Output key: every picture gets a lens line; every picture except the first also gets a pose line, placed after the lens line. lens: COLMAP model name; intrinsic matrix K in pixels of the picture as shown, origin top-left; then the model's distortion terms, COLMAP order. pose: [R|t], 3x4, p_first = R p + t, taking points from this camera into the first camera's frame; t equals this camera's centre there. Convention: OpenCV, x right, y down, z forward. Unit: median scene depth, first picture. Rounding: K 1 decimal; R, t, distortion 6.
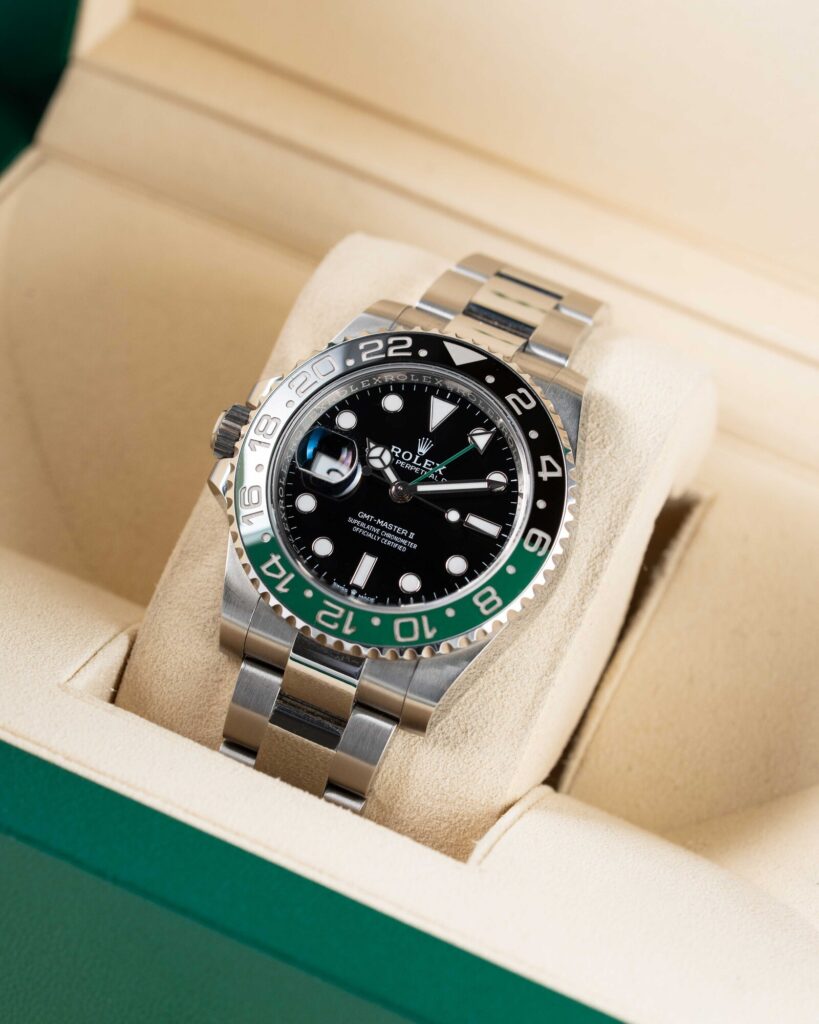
lens RADIAL K [[4396.7, 0, 407.0], [0, 4396.7, 514.6], [0, 0, 1]] dist [0.048489, 0.000000]
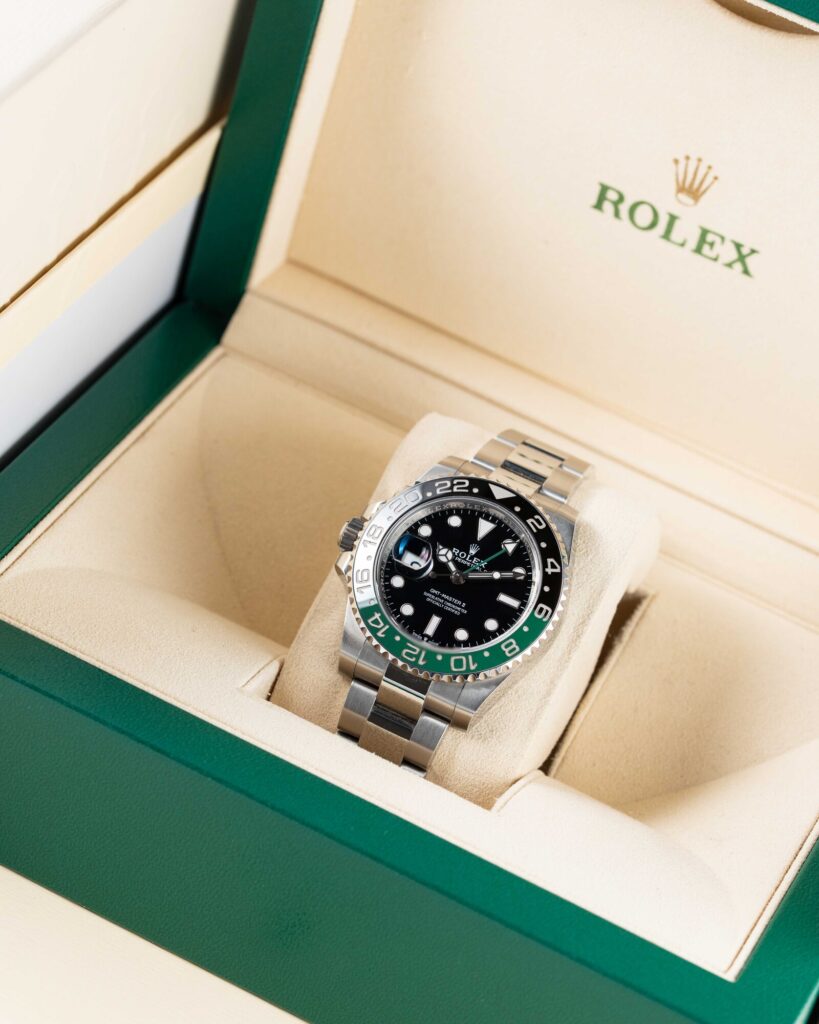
lens RADIAL K [[4396.7, 0, 409.7], [0, 4396.7, 509.6], [0, 0, 1]] dist [0.048489, 0.000000]
pose [[0.998866, 0.046396, 0.010682, -0.036117], [-0.045909, 0.998061, -0.042028, 0.037120], [-0.012611, 0.041490, 0.999059, -0.570260]]
